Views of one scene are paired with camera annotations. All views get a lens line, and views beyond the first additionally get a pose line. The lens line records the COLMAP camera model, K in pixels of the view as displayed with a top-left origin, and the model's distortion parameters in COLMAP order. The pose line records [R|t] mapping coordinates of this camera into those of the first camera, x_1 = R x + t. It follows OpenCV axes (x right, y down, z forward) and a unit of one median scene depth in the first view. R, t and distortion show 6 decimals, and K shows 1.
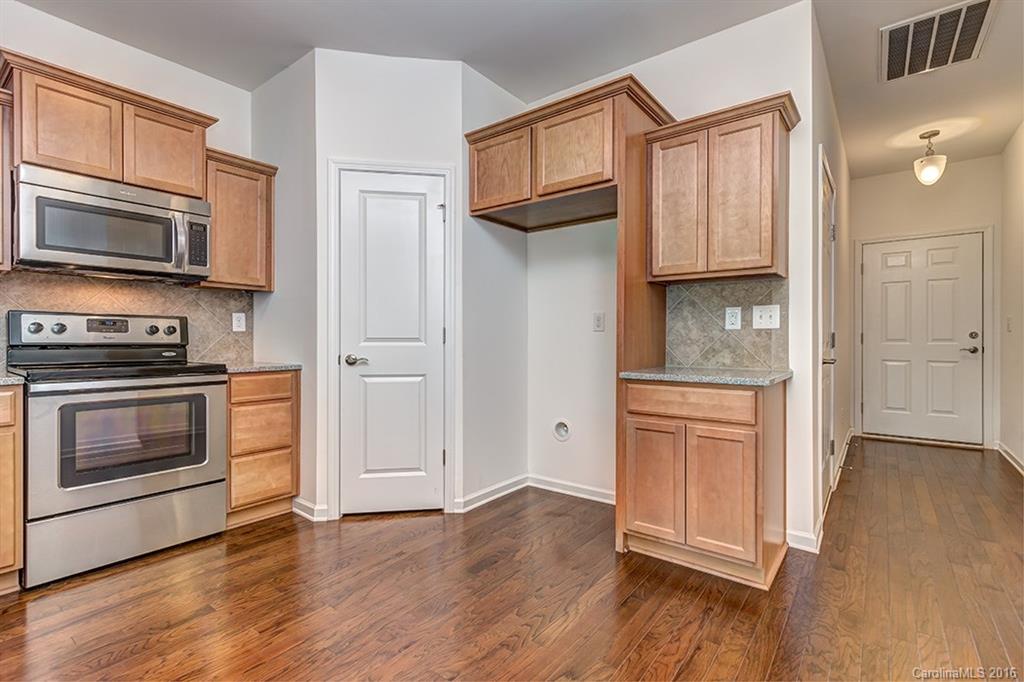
lens RADIAL K [[470.7, 0, 516.8], [0, 470.7, 335.3], [0, 0, 1]] dist [0.010081, -0.000241]
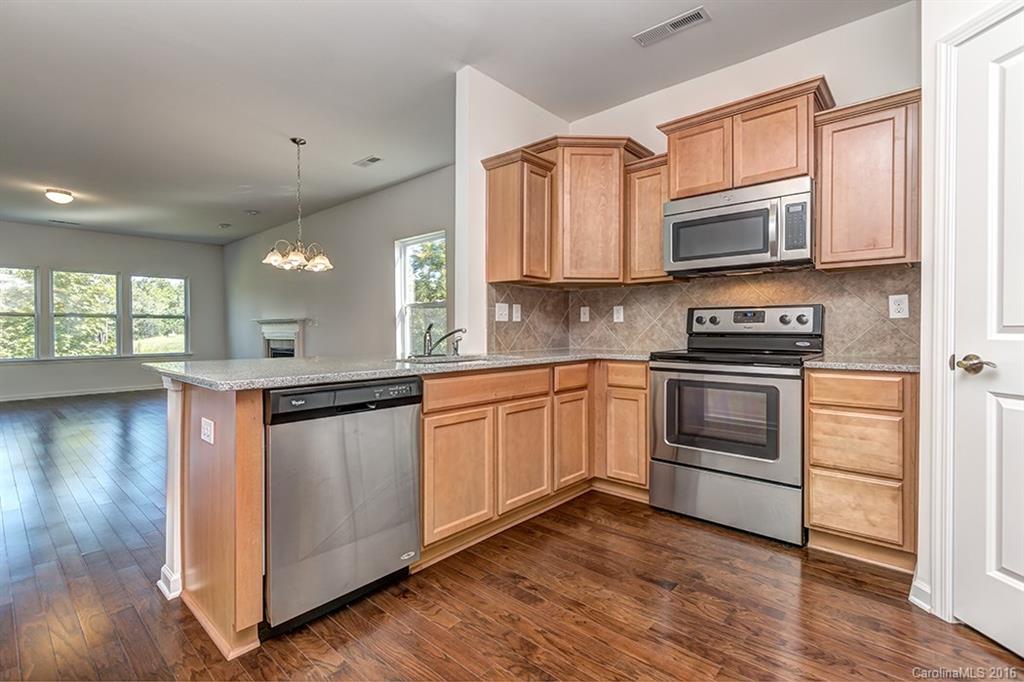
lens RADIAL K [[470.7, 0, 516.8], [0, 470.7, 335.3], [0, 0, 1]] dist [0.010081, -0.000241]
pose [[-0.070152, 0.011481, -0.997470, 0.284122], [0.010921, 0.999883, 0.010741, 0.005177], [0.997477, -0.010140, -0.070269, 0.509936]]
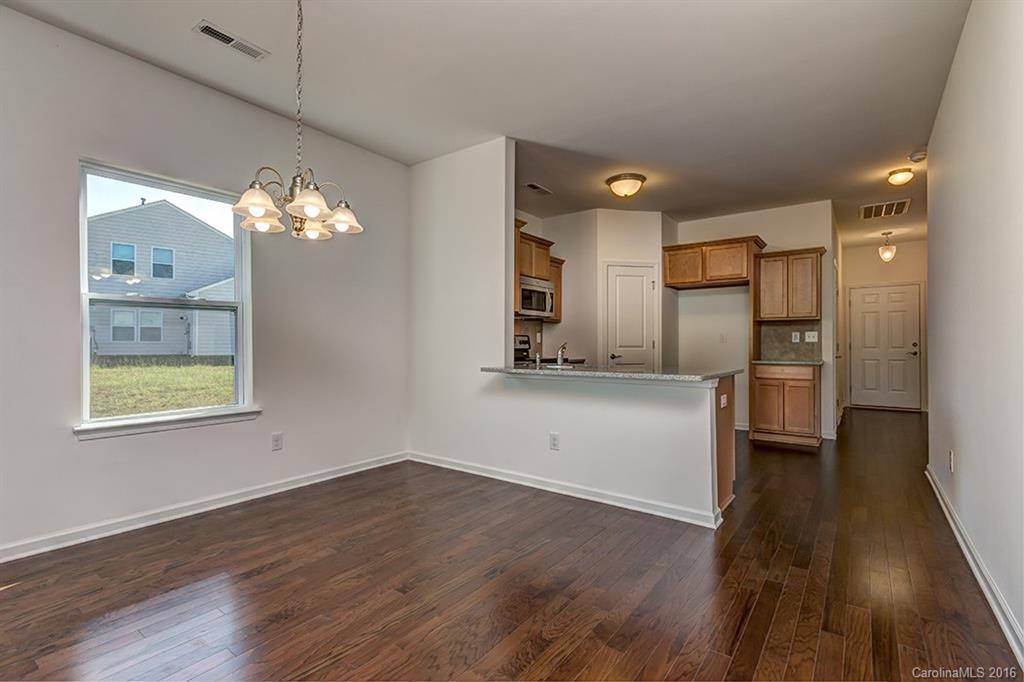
lens RADIAL K [[470.7, 0, 516.8], [0, 470.7, 335.3], [0, 0, 1]] dist [0.010081, -0.000241]
pose [[0.999639, 0.003397, 0.026667, -0.879763], [-0.003045, 0.999908, -0.013236, -0.011712], [-0.026709, 0.013150, 0.999557, -1.140471]]
